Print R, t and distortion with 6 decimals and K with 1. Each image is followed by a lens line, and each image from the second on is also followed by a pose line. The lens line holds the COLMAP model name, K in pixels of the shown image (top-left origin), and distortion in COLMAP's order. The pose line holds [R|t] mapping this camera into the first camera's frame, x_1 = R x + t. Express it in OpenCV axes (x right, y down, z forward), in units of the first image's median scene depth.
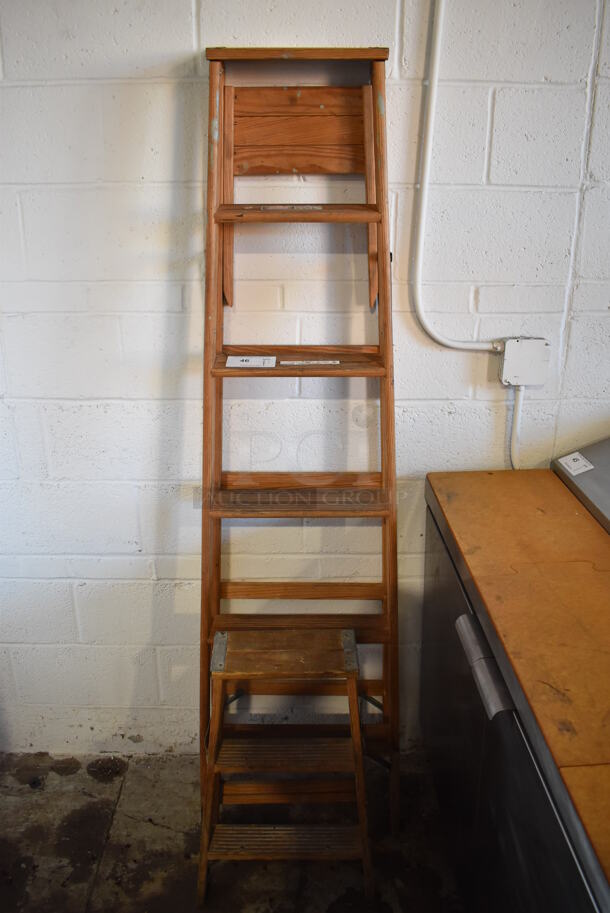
lens RADIAL K [[710.5, 0, 301.4], [0, 710.5, 458.0], [0, 0, 1]] dist [-0.101188, 0.017910]
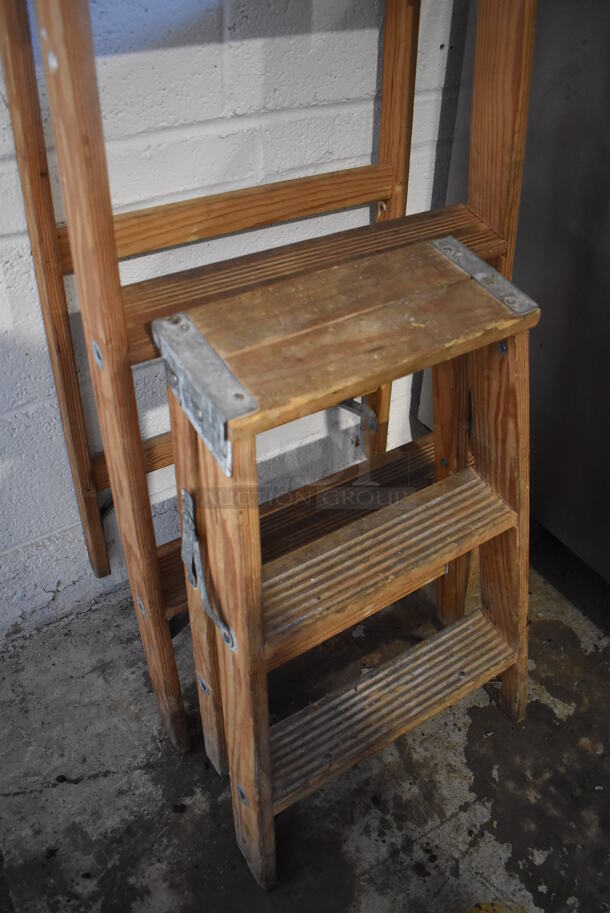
lens RADIAL K [[710.5, 0, 311.7], [0, 710.5, 462.1], [0, 0, 1]] dist [-0.101188, 0.017910]
pose [[0.842084, -0.341369, 0.417566, -0.222700], [0.160804, 0.897903, 0.409771, 0.177188], [-0.514817, -0.277915, 0.811003, 0.654524]]
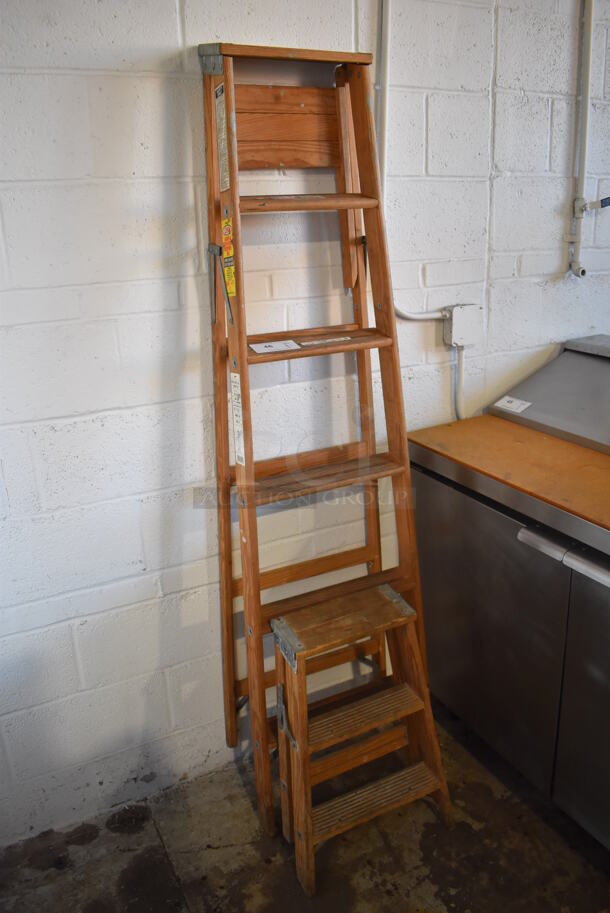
lens RADIAL K [[710.5, 0, 306.6], [0, 710.5, 458.8], [0, 0, 1]] dist [-0.101188, 0.017910]
pose [[0.892758, -0.177324, 0.414174, -0.448561], [0.192331, 0.981314, 0.005566, 0.025510], [-0.407421, 0.074690, 0.910181, 0.048747]]
